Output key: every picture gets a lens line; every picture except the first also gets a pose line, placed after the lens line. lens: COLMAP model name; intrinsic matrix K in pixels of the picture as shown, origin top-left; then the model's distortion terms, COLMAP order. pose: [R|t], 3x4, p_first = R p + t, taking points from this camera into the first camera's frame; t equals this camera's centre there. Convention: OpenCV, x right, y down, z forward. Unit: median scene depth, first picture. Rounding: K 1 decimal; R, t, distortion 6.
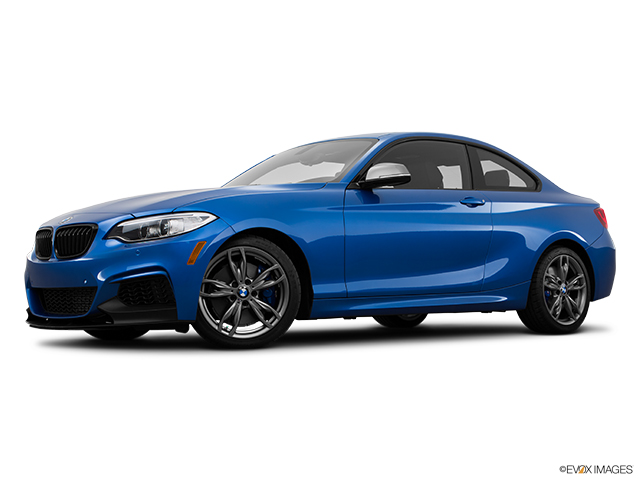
lens RADIAL K [[913.8, 0, 320.0], [0, 913.8, 240.0], [0, 0, 1]] dist [0.018779, 0.018915]
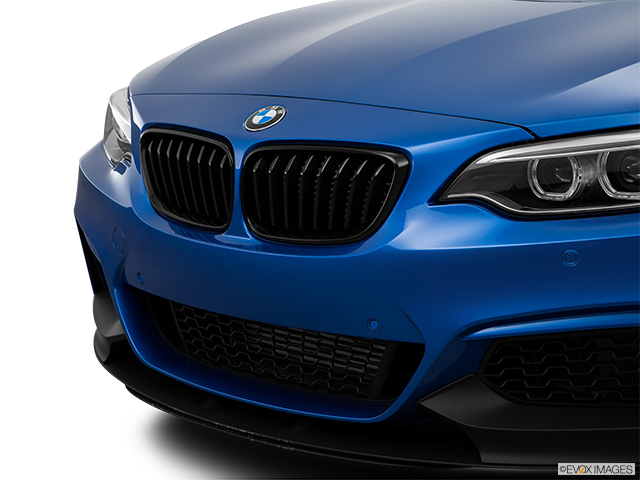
lens RADIAL K [[1452.0, 0, 320.0], [0, 1452.0, 240.0], [0, 0, 1]] dist [0.103659, 0.365400]
pose [[0.996834, -0.009720, 0.078910, -0.310198], [-0.007998, 0.975205, 0.221161, -0.099613], [-0.079103, -0.221092, 0.972040, 0.480988]]
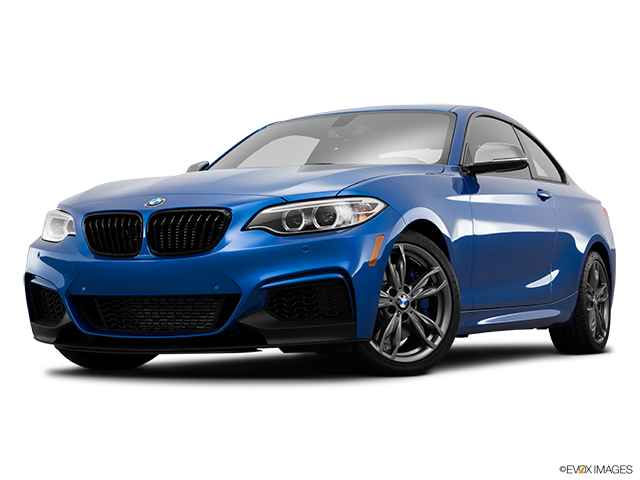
lens RADIAL K [[1190.2, 0, 320.0], [0, 1190.2, 240.0], [0, 0, 1]] dist [-0.004683, 0.029019]
pose [[0.933893, 0.021720, 0.356891, -0.506580], [-0.021927, 0.999754, -0.003467, 0.009164], [-0.356879, -0.004588, 0.934139, 0.082127]]
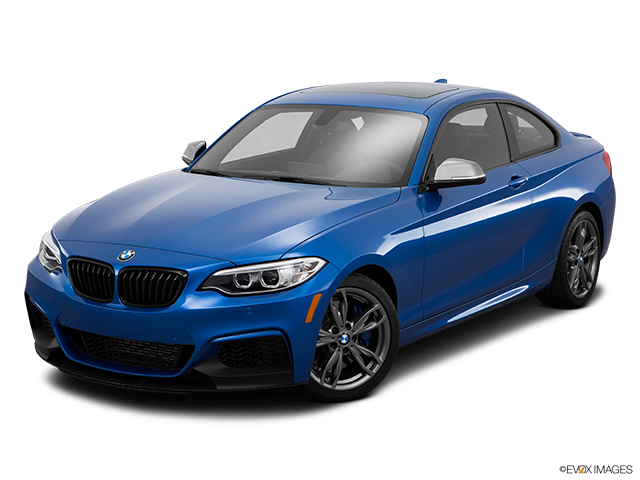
lens RADIAL K [[1272.4, 0, 320.0], [0, 1272.4, 240.0], [0, 0, 1]] dist [0.131348, 0.020334]
pose [[0.961164, -0.024405, 0.274898, -0.441008], [-0.032049, 0.979473, 0.199014, -0.280081], [-0.274112, -0.200095, 0.940651, -0.138341]]
